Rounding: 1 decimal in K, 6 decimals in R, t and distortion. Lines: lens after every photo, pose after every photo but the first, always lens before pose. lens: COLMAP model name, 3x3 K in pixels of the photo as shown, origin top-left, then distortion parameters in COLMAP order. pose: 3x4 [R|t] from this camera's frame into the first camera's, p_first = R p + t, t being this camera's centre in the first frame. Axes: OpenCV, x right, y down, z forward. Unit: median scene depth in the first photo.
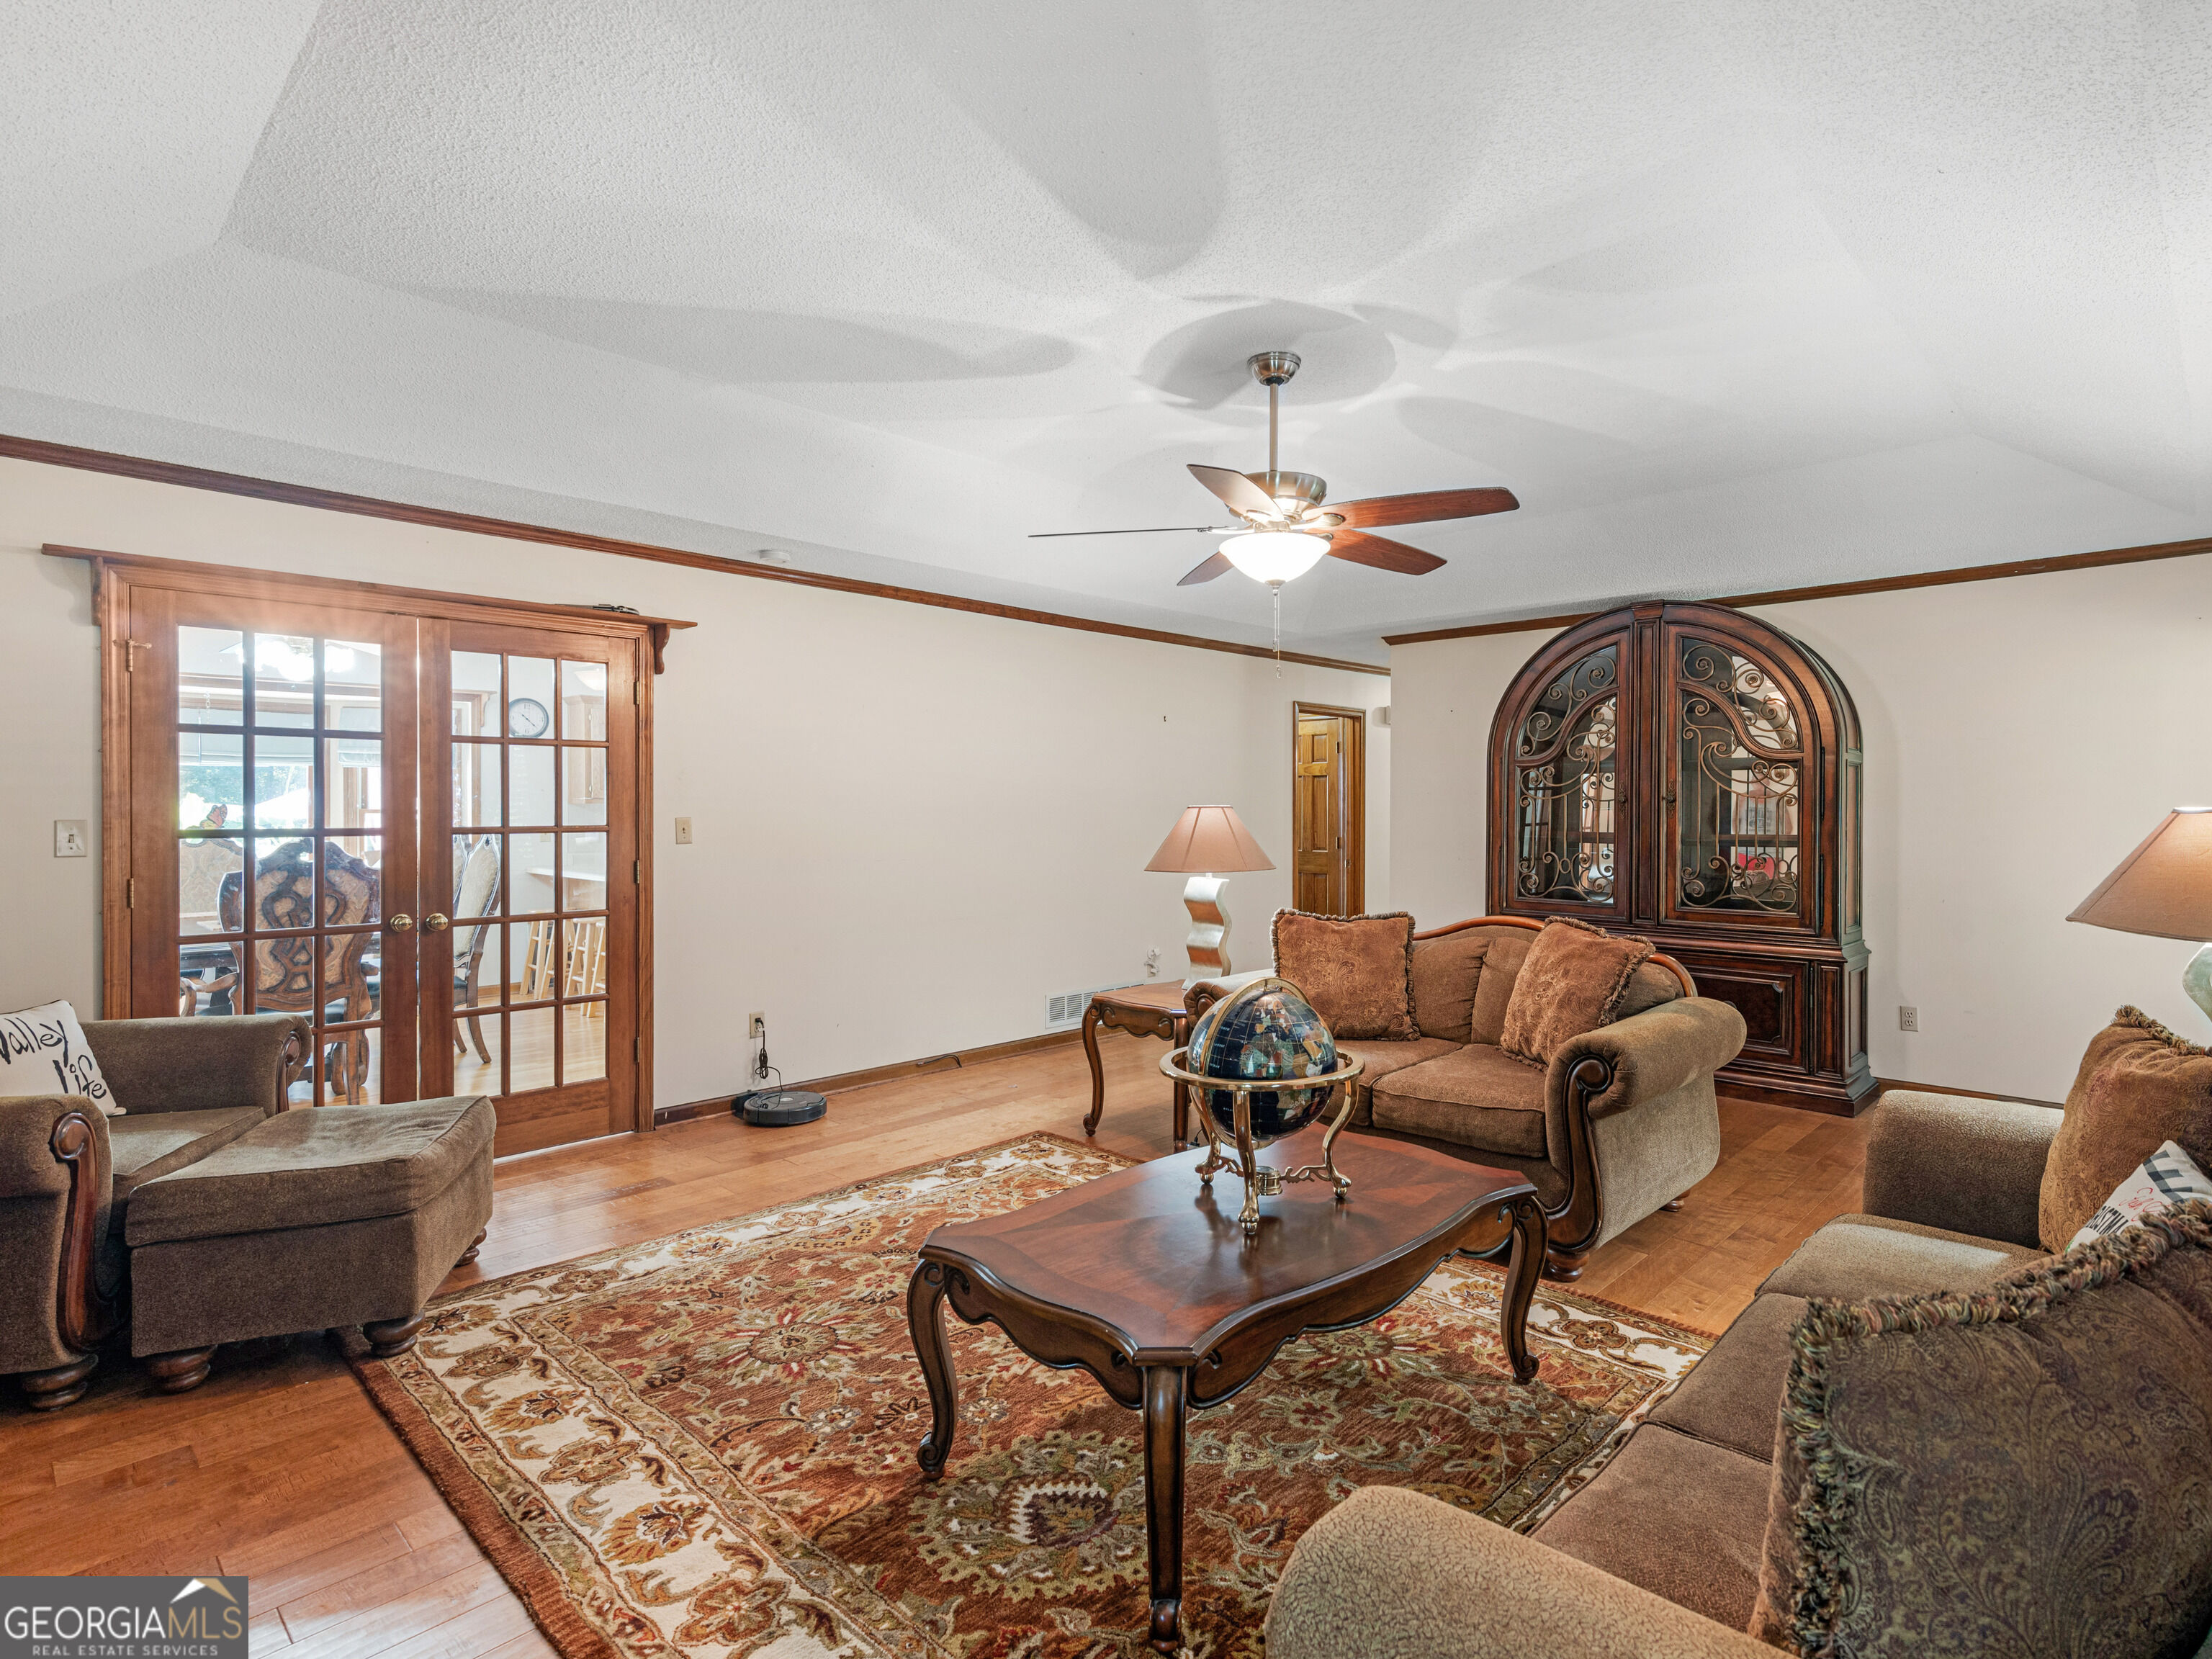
lens RADIAL K [[1131.1, 0, 1116.0], [0, 1131.1, 814.2], [0, 0, 1]] dist [0.016615, -0.001007]
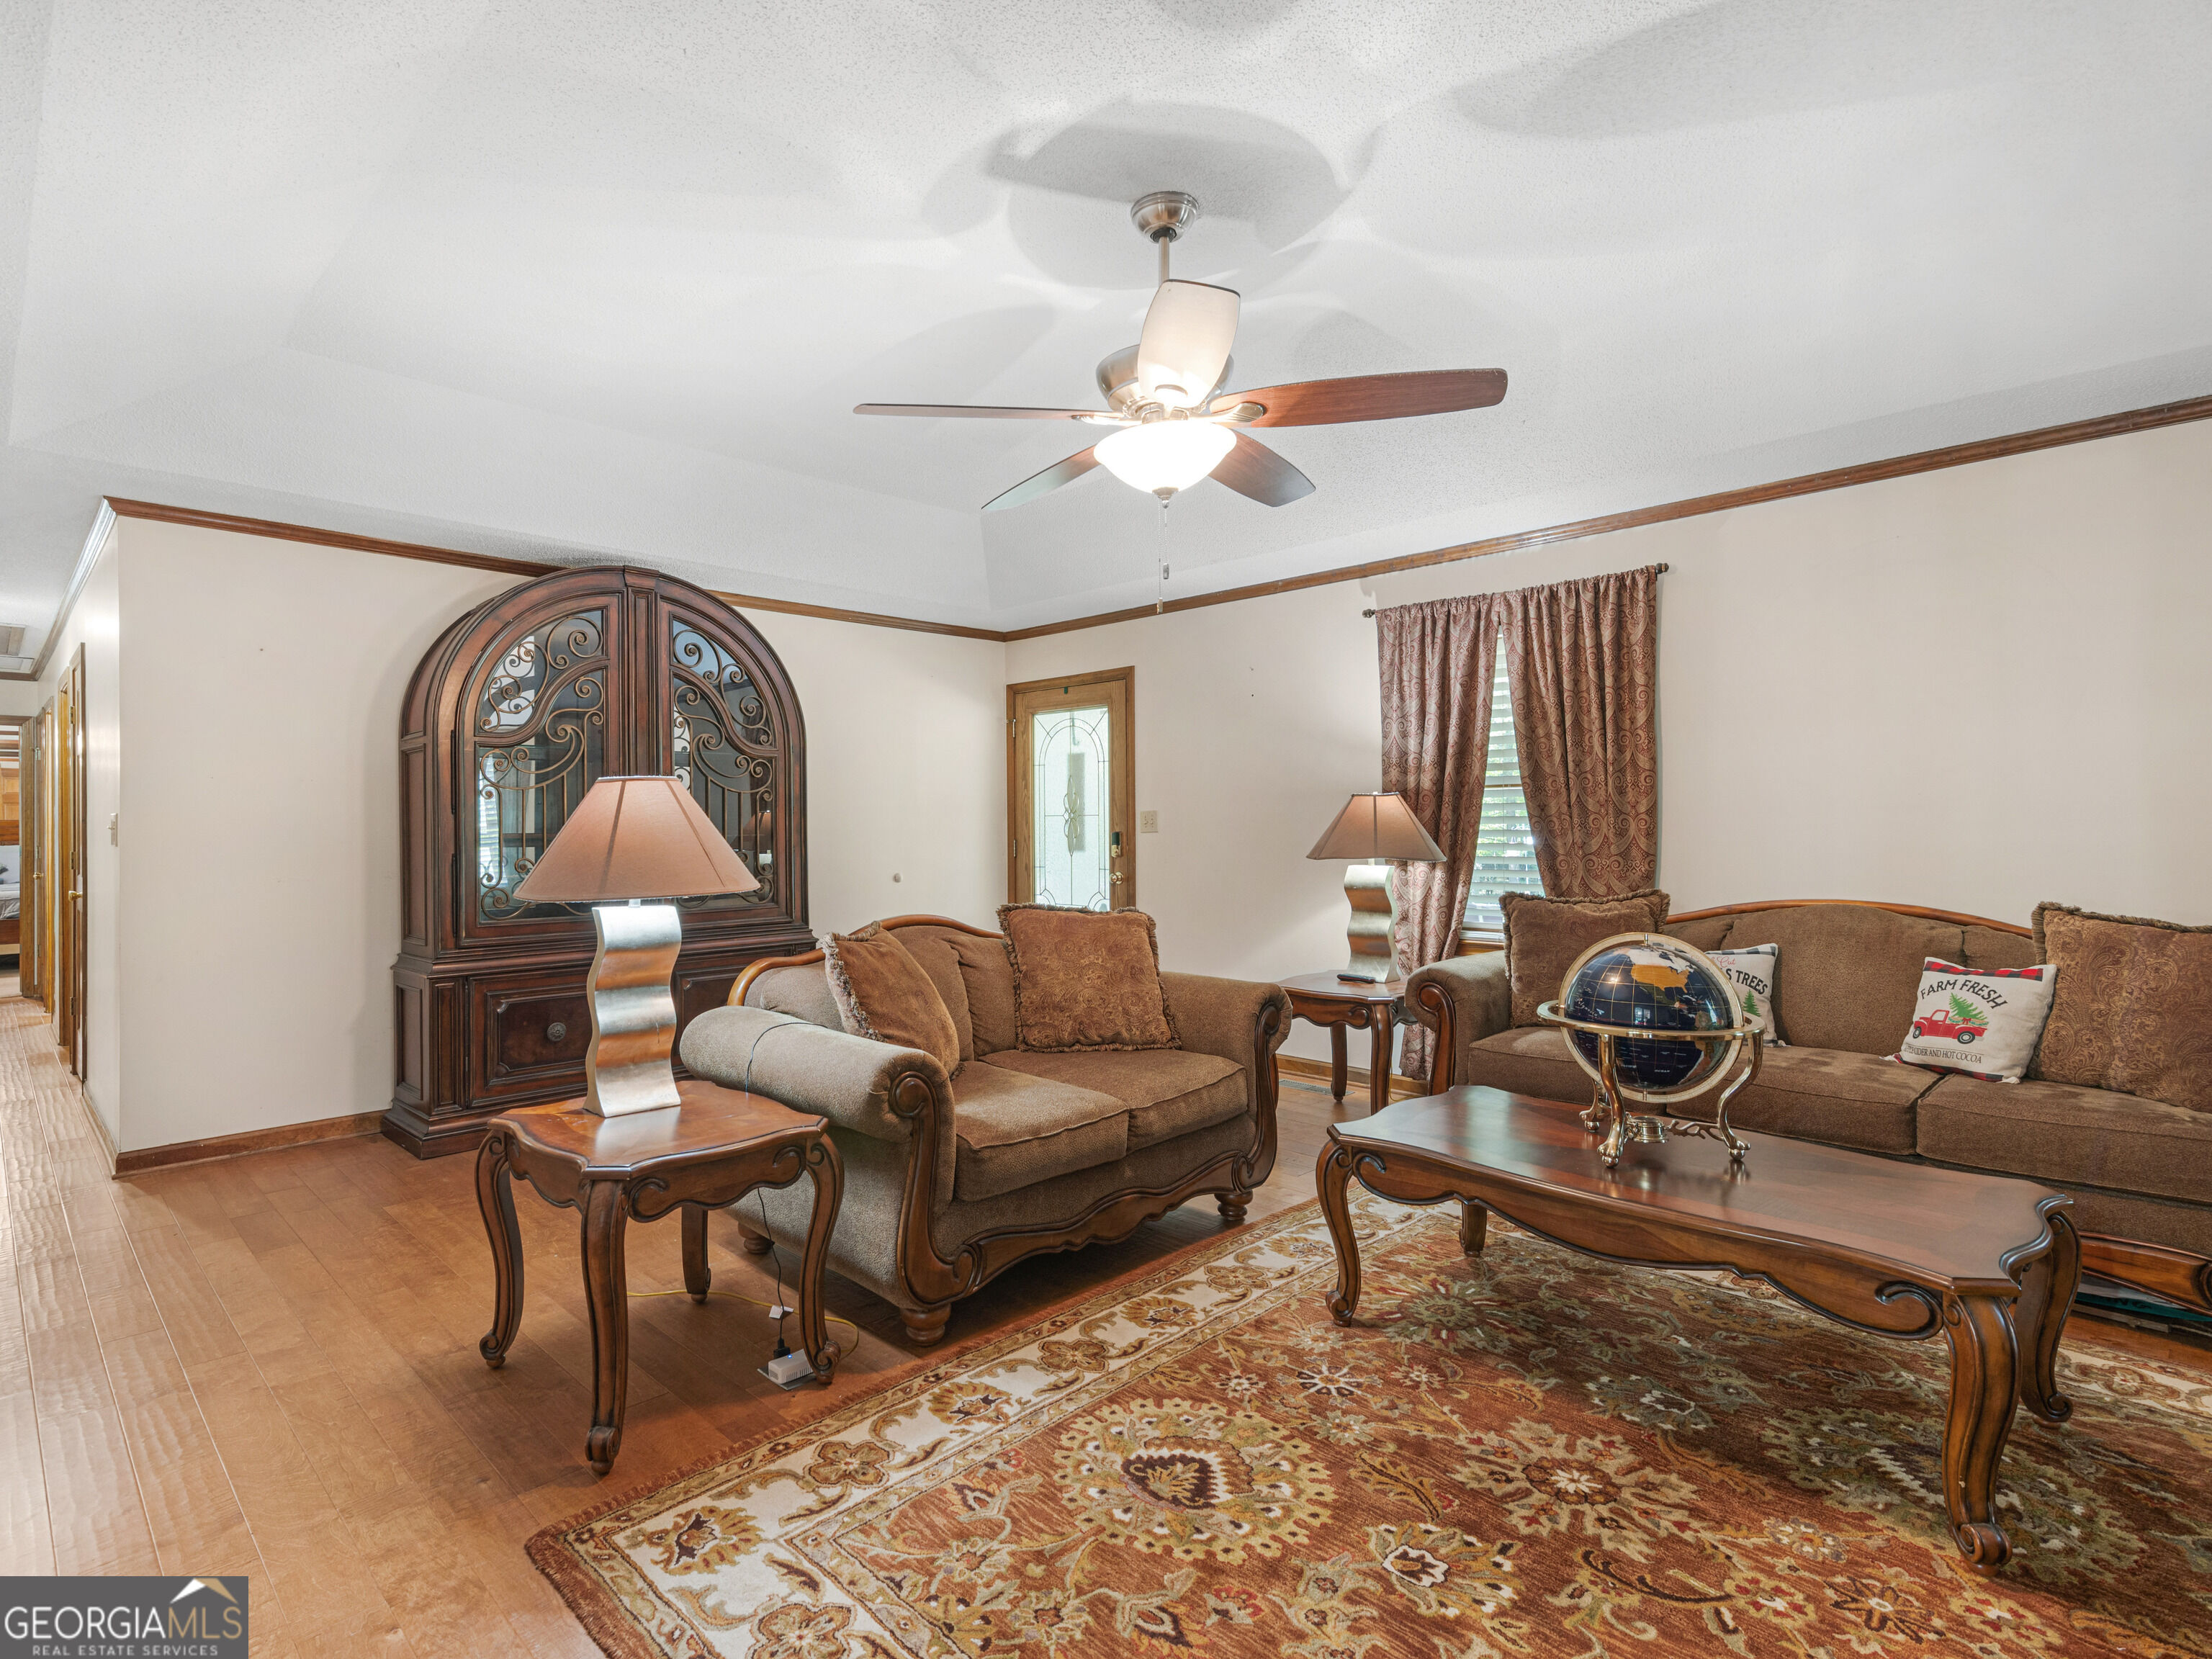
lens RADIAL K [[1131.1, 0, 1043.1], [0, 1131.1, 822.6], [0, 0, 1]] dist [0.016615, -0.001007]
pose [[0.027555, -0.000872, 0.999620, -0.587622], [0.015257, 0.999884, 0.000451, 0.021281], [-0.999504, 0.015239, 0.027565, 0.964871]]
